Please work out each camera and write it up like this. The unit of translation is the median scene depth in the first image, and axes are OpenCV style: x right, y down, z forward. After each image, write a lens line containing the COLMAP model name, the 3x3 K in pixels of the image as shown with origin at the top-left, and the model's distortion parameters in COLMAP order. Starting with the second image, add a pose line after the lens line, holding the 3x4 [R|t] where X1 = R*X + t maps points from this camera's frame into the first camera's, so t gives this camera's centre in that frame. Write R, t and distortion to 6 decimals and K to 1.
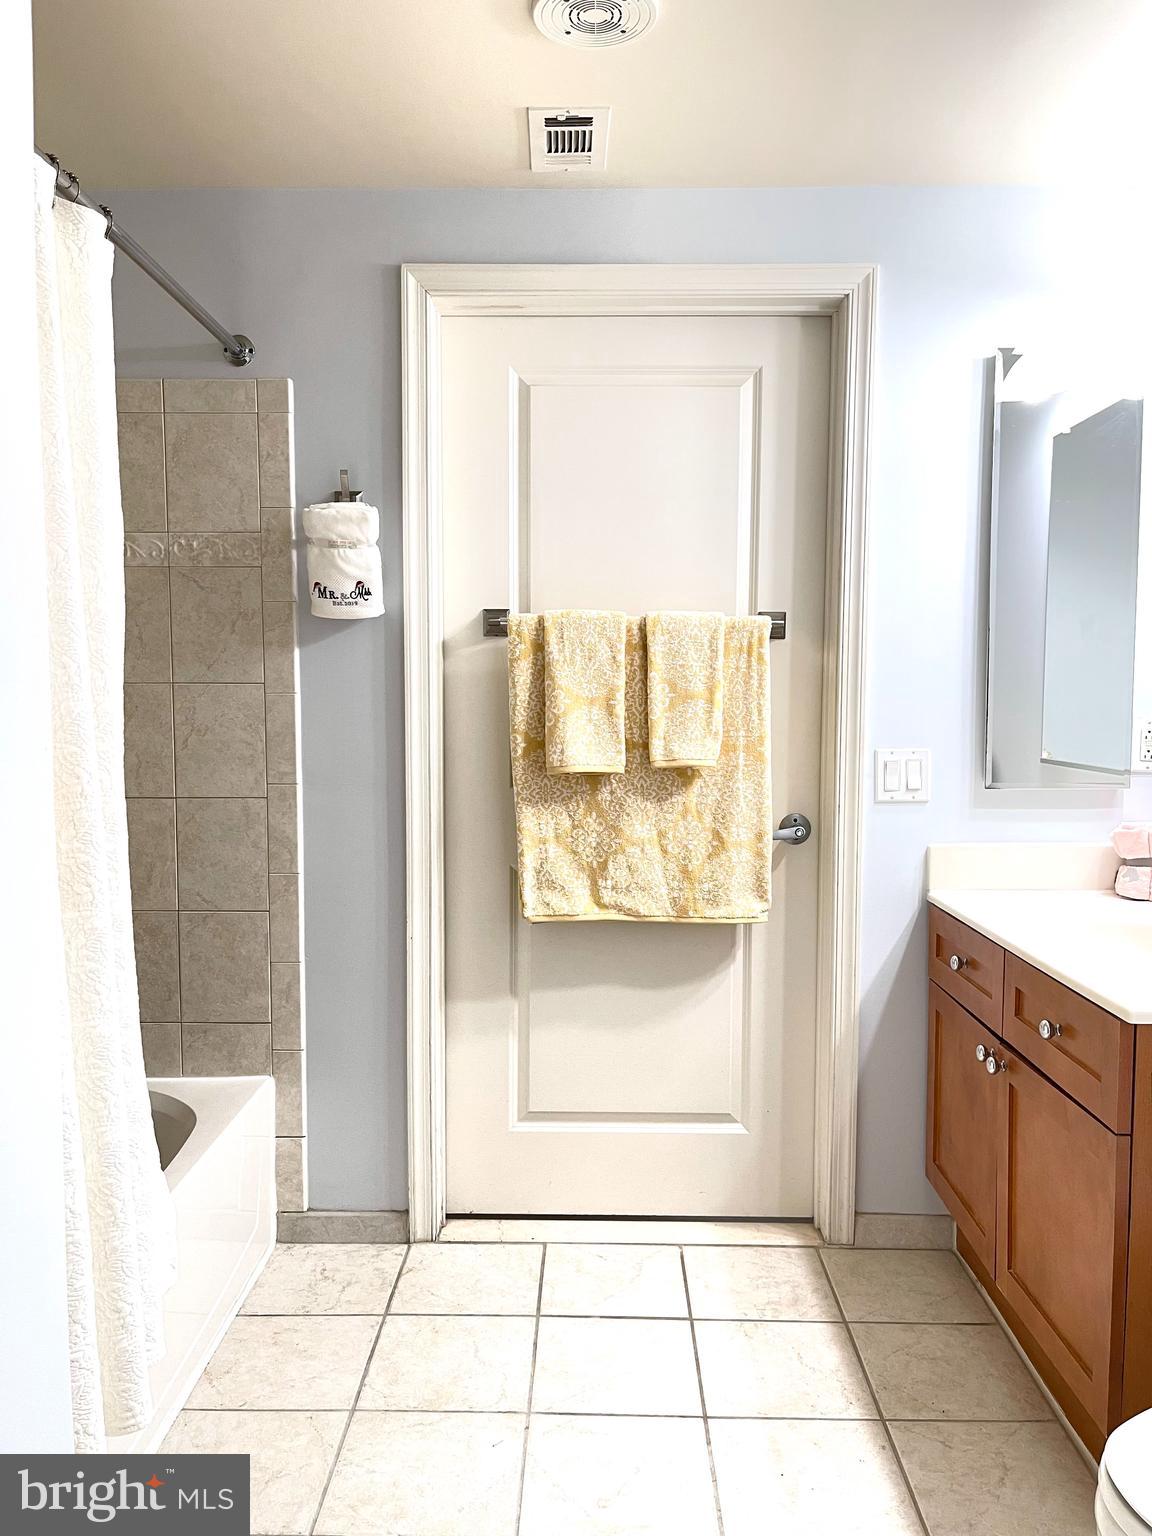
lens RADIAL K [[1153.8, 0, 570.8], [0, 1153.8, 774.2], [0, 0, 1]] dist [0.069414, -0.101410]
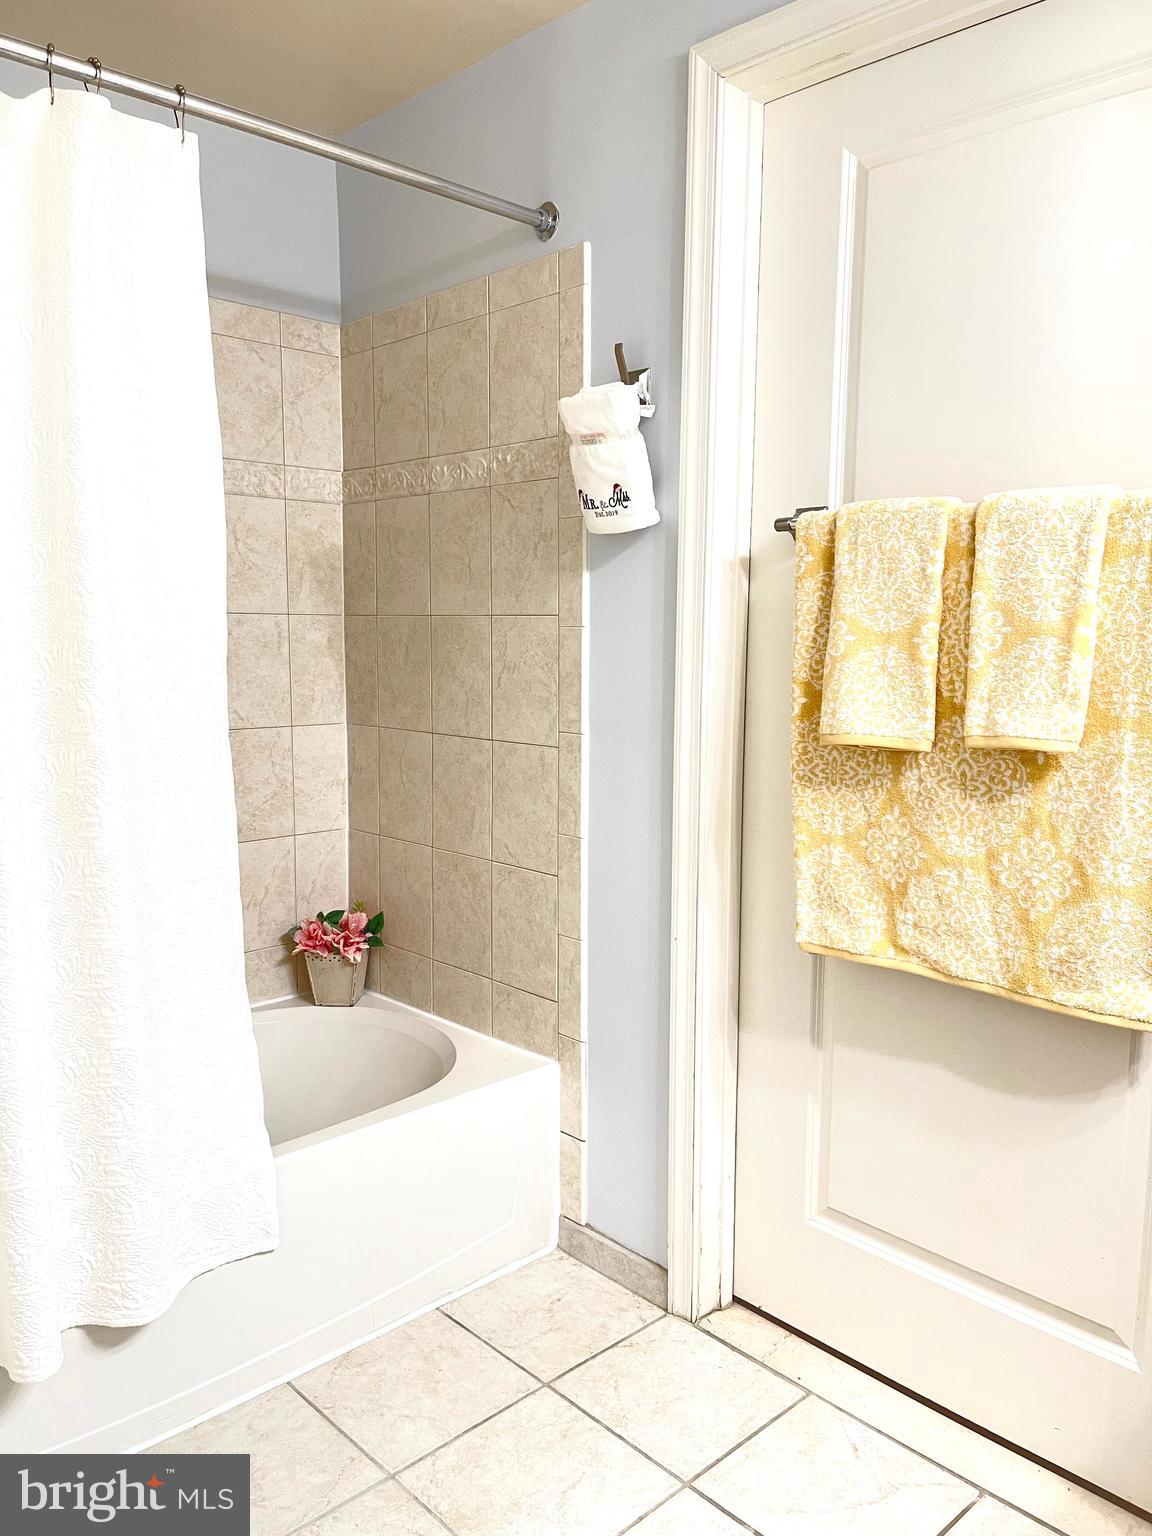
lens RADIAL K [[1153.8, 0, 570.8], [0, 1153.8, 774.2], [0, 0, 1]] dist [0.069414, -0.101410]
pose [[0.701361, 0.093512, -0.706646, 0.359903], [-0.059216, 0.995574, 0.072973, -0.023492], [0.710342, -0.009335, 0.703795, 0.399370]]
